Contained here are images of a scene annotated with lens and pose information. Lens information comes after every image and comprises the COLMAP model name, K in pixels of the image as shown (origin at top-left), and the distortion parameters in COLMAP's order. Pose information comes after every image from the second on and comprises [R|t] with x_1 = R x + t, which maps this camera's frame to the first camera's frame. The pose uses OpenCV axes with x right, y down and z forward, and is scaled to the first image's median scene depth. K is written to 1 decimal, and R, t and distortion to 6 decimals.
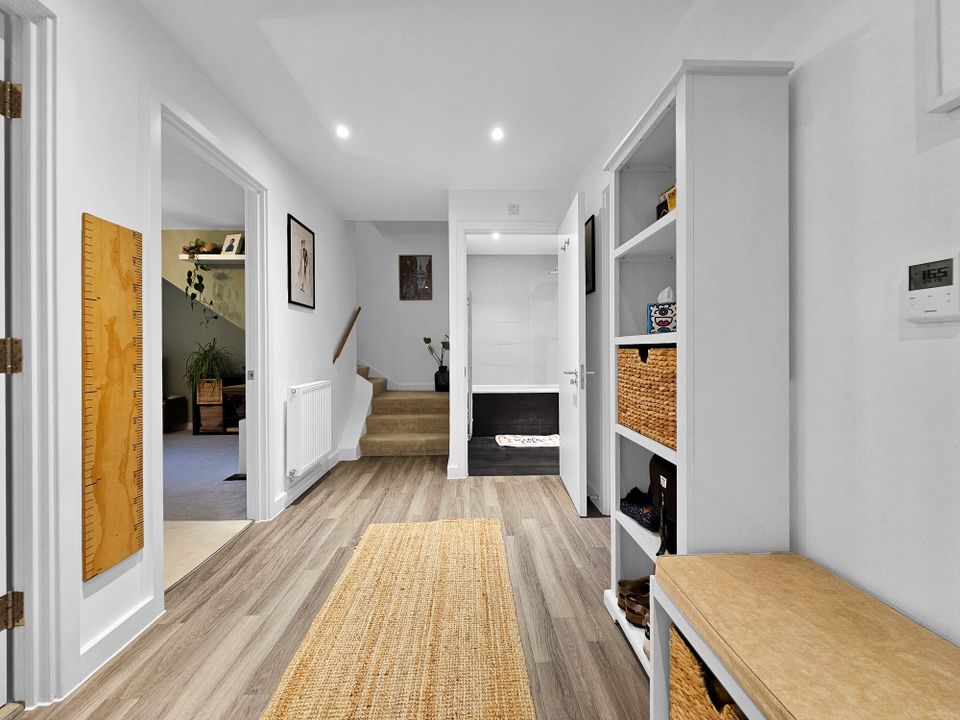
lens RADIAL K [[395.1, 0, 478.1], [0, 395.1, 356.6], [0, 0, 1]] dist [0.000685, -0.000117]
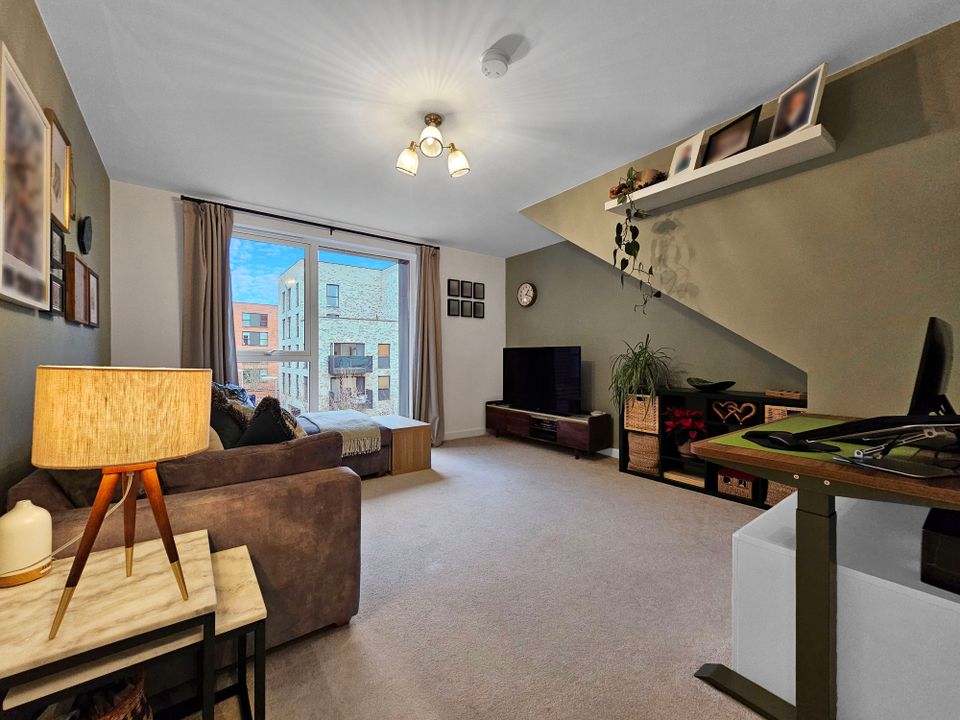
lens RADIAL K [[395.1, 0, 479.2], [0, 395.1, 360.3], [0, 0, 1]] dist [0.000685, -0.000117]
pose [[0.576849, 0.008556, -0.816806, -0.338057], [-0.006519, 0.999962, 0.005871, -0.006089], [0.816825, 0.001938, 0.576882, 0.450163]]
